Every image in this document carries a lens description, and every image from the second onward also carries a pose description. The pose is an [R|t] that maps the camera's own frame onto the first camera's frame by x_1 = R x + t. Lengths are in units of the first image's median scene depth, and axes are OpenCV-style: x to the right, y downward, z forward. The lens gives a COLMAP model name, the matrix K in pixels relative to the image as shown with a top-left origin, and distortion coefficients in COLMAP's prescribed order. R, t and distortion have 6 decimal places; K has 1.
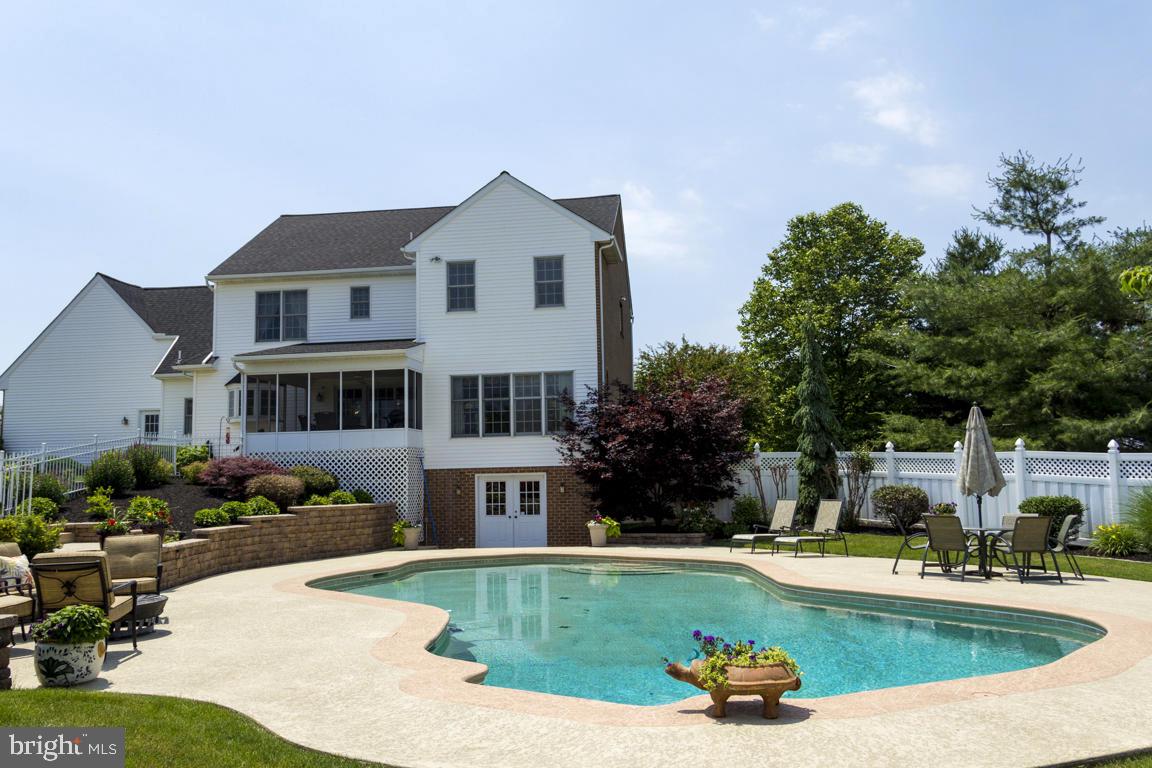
lens RADIAL K [[958.5, 0, 575.8], [0, 958.5, 384.9], [0, 0, 1]] dist [0.016125, 0.002754]
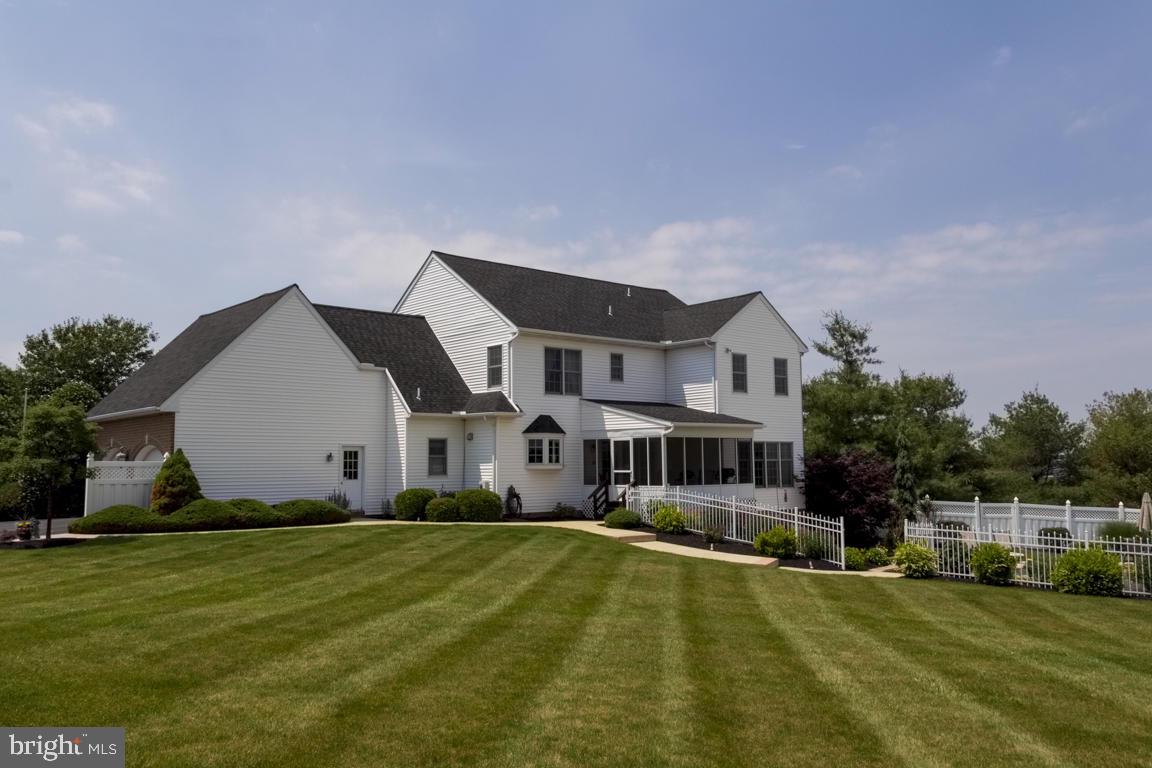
lens RADIAL K [[958.5, 0, 575.2], [0, 958.5, 382.1], [0, 0, 1]] dist [0.016125, 0.002754]
pose [[0.658067, 0.086216, 0.748007, -1.123866], [-0.080898, 0.995768, -0.043602, -0.013338], [-0.748601, -0.031820, 0.662257, 0.263685]]
